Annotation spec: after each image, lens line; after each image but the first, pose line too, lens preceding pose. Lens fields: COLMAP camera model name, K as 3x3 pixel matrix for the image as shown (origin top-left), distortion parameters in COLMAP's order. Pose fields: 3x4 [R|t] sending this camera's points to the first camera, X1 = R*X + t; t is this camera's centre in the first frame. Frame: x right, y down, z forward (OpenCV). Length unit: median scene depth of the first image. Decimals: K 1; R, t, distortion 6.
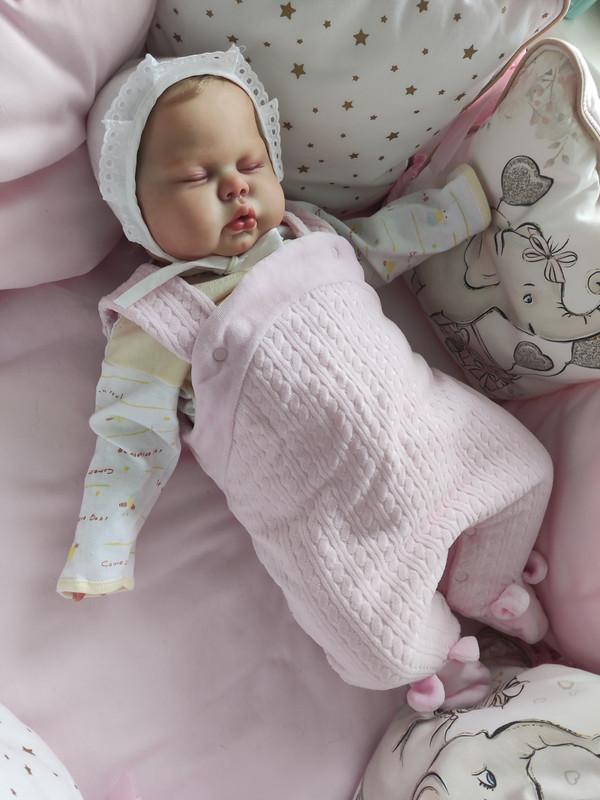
lens RADIAL K [[591.8, 0, 247.0], [0, 591.8, 371.1], [0, 0, 1]] dist [0.092507, -0.156046]
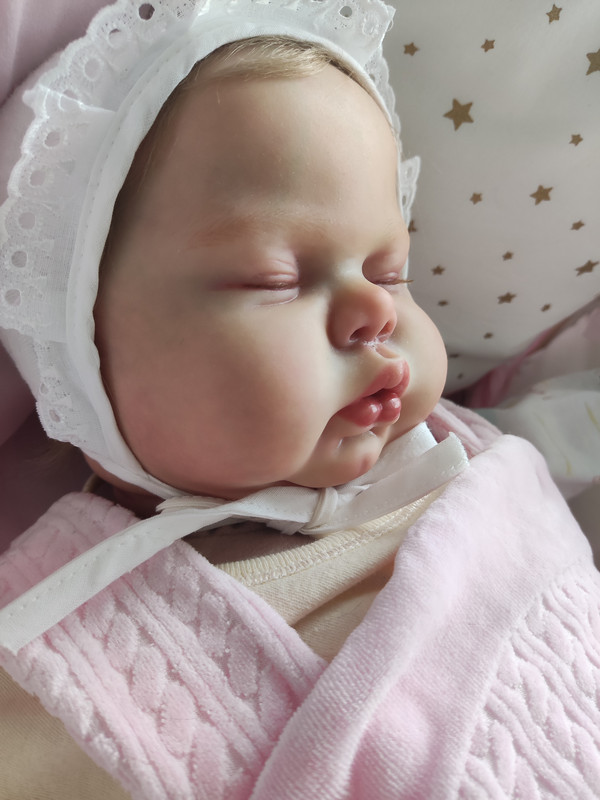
lens RADIAL K [[576.9, 0, 264.2], [0, 576.9, 360.7], [0, 0, 1]] dist [0.027304, -0.053050]
pose [[0.977316, 0.068685, 0.200341, -0.149886], [0.001821, 0.943191, -0.332246, -0.151353], [-0.211780, 0.325074, 0.921670, 0.653017]]
